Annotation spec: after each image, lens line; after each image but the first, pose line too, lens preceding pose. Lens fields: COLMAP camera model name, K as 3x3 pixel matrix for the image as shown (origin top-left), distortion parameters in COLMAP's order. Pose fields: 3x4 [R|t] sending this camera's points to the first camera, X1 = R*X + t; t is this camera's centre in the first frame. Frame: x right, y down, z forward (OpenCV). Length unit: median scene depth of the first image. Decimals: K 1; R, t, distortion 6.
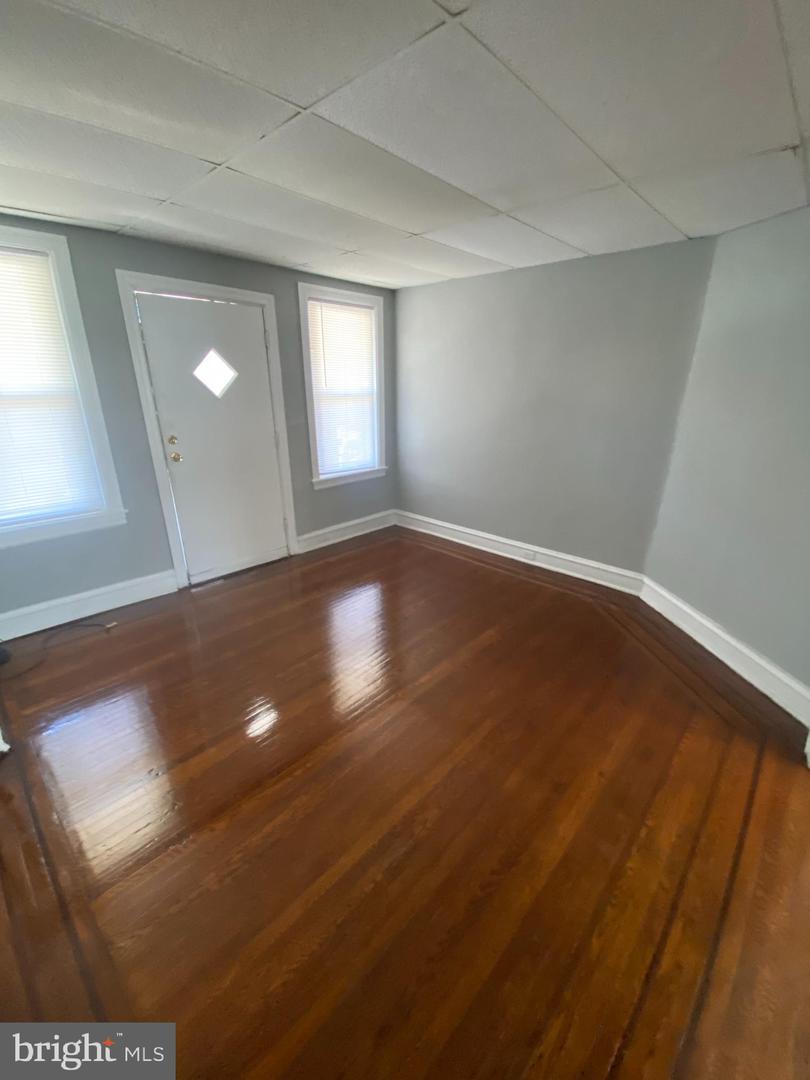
lens RADIAL K [[443.5, 0, 407.5], [0, 443.5, 541.0], [0, 0, 1]] dist [0.014426, -0.019272]
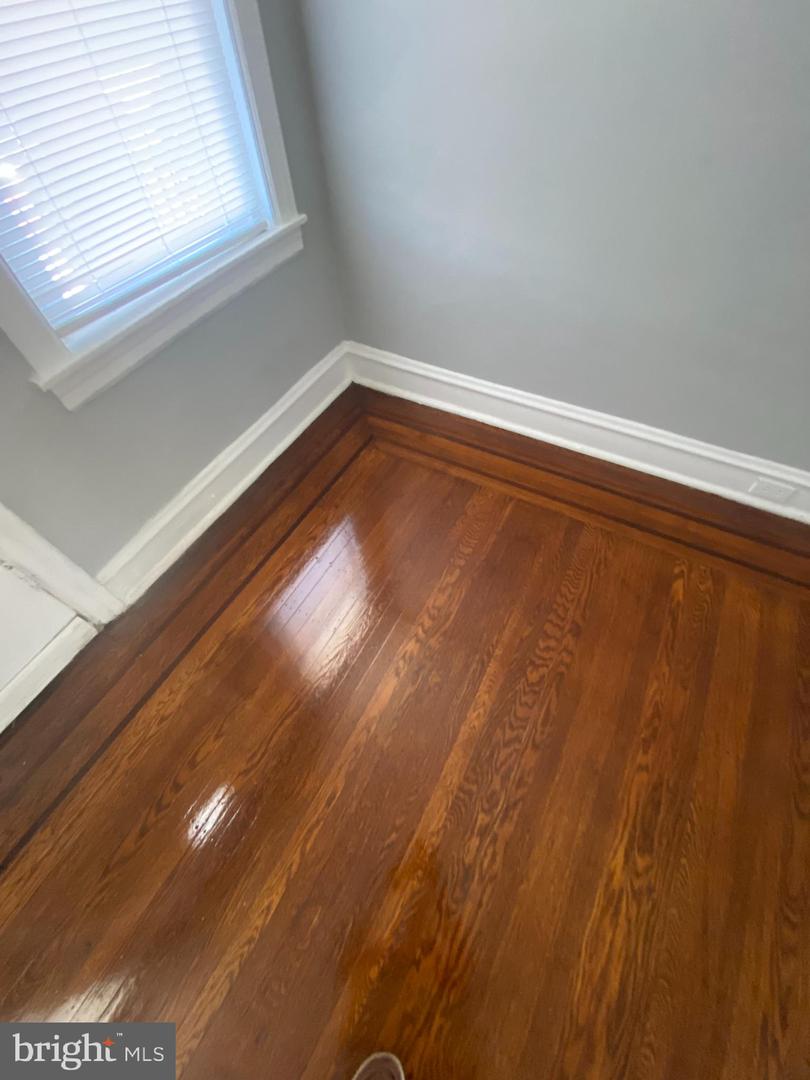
lens RADIAL K [[443.5, 0, 407.5], [0, 443.5, 541.0], [0, 0, 1]] dist [0.014426, -0.019272]
pose [[0.968901, -0.220856, 0.111593, -0.080637], [0.113029, 0.796194, 0.594390, -0.213341], [-0.220124, -0.563292, 0.796397, 0.829126]]
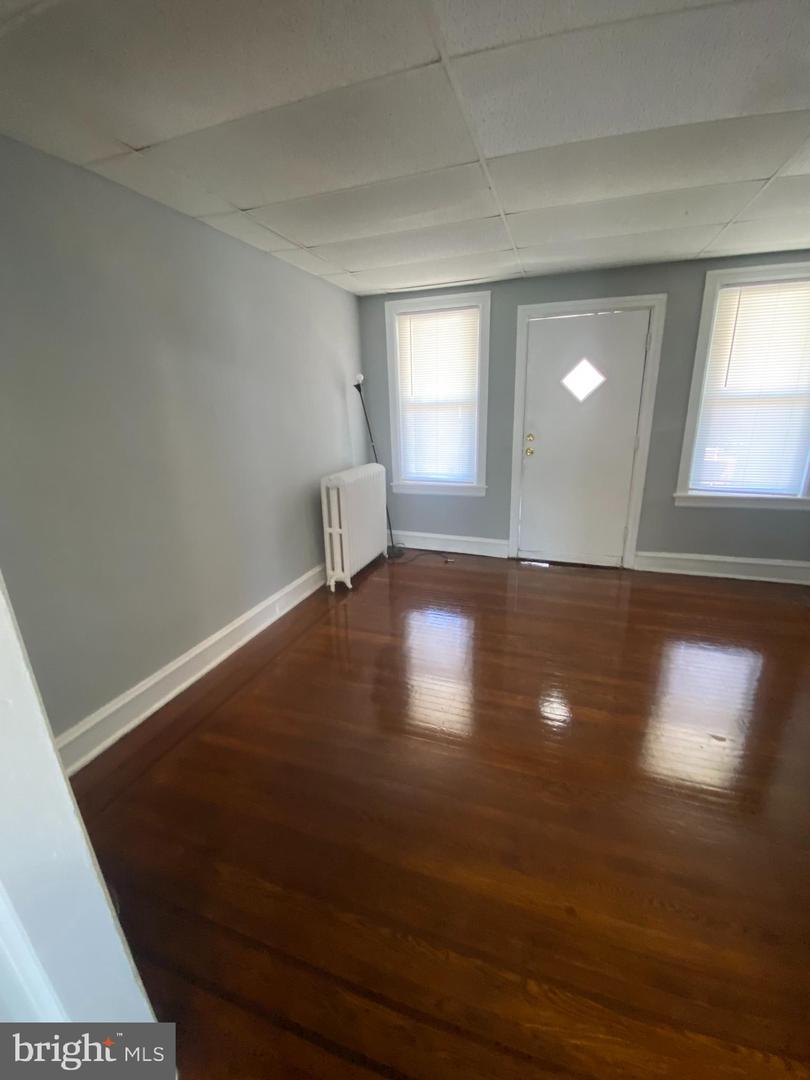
lens RADIAL K [[443.5, 0, 407.5], [0, 443.5, 541.0], [0, 0, 1]] dist [0.014426, -0.019272]
pose [[0.393886, 0.247150, -0.885308, 0.432945], [-0.284435, 0.948669, 0.138289, -0.024257], [0.874043, 0.197343, 0.443966, 0.191363]]
